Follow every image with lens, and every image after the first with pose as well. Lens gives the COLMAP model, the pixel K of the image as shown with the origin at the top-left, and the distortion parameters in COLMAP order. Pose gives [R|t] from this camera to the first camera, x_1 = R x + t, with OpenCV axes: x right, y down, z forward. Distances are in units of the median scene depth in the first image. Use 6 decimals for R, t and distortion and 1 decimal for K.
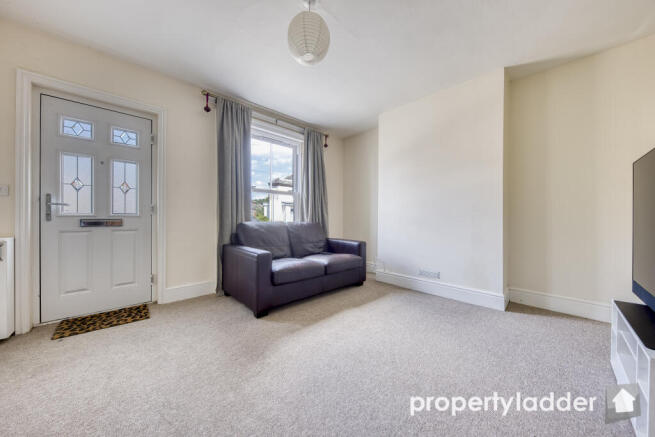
lens RADIAL K [[234.8, 0, 326.3], [0, 234.8, 215.7], [0, 0, 1]] dist [0.000823, 0.000053]
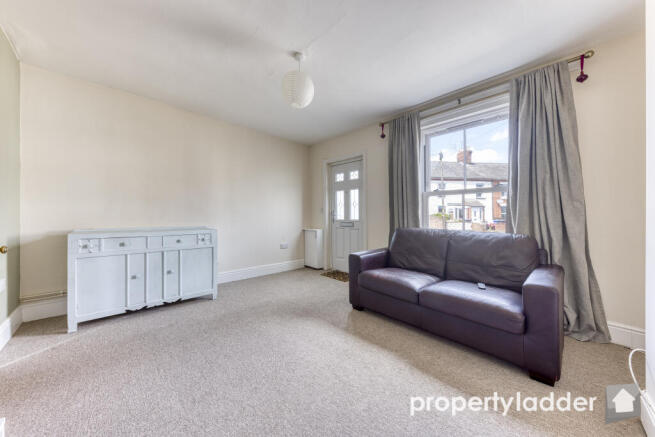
lens RADIAL K [[234.8, 0, 326.3], [0, 234.8, 215.7], [0, 0, 1]] dist [0.000823, 0.000053]
pose [[-0.038874, -0.008663, -0.999207, 0.775760], [-0.000104, 0.999962, -0.008666, -0.019592], [0.999244, -0.000233, -0.038873, 0.776053]]
